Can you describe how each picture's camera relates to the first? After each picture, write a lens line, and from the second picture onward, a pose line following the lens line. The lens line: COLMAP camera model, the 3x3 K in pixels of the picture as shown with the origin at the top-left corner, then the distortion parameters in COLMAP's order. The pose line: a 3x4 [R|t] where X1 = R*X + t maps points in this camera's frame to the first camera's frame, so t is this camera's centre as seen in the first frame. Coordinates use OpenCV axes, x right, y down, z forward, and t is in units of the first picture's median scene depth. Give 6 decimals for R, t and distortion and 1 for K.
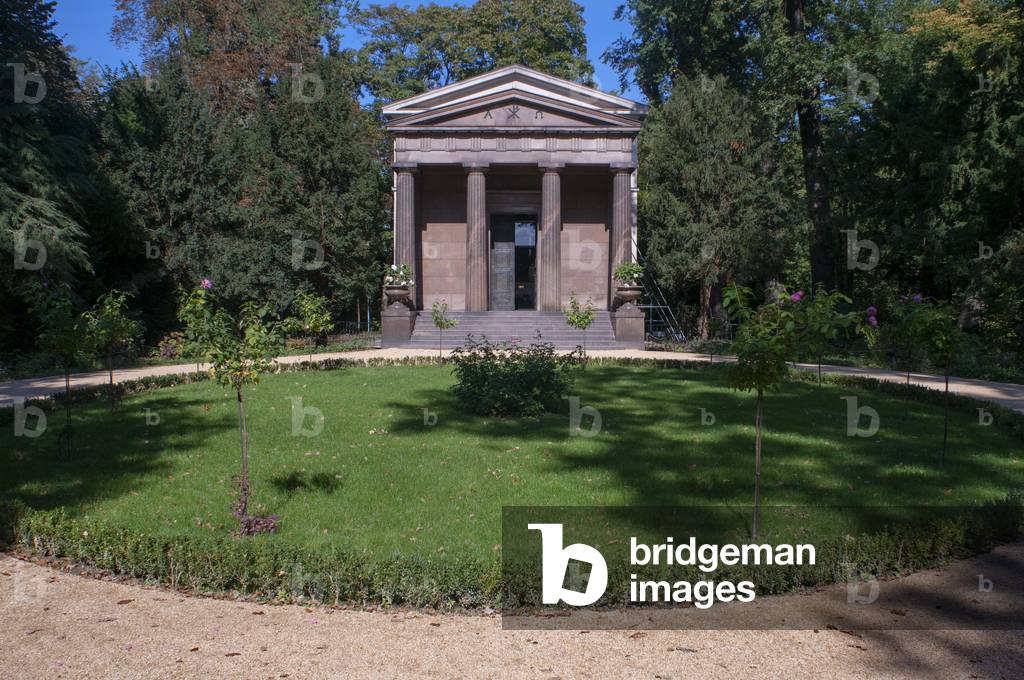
lens RADIAL K [[2537.7, 0, 512.3], [0, 2537.7, 339.0], [0, 0, 1]] dist [0.203164, 0.000000]
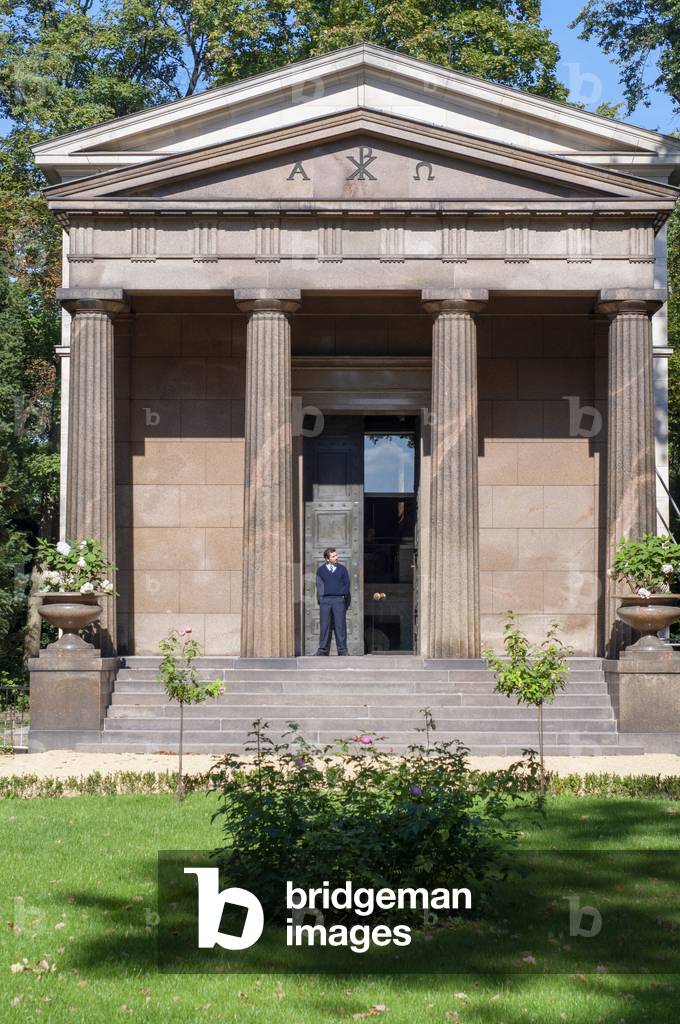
lens RADIAL K [[2537.7, 0, 392.1], [0, 2537.7, 490.6], [0, 0, 1]] dist [0.203164, 0.000000]
pose [[0.999264, -0.004137, -0.038136, 0.020764], [-0.001342, 0.989788, -0.142538, 0.020112], [0.038336, 0.142484, 0.989054, 0.603547]]
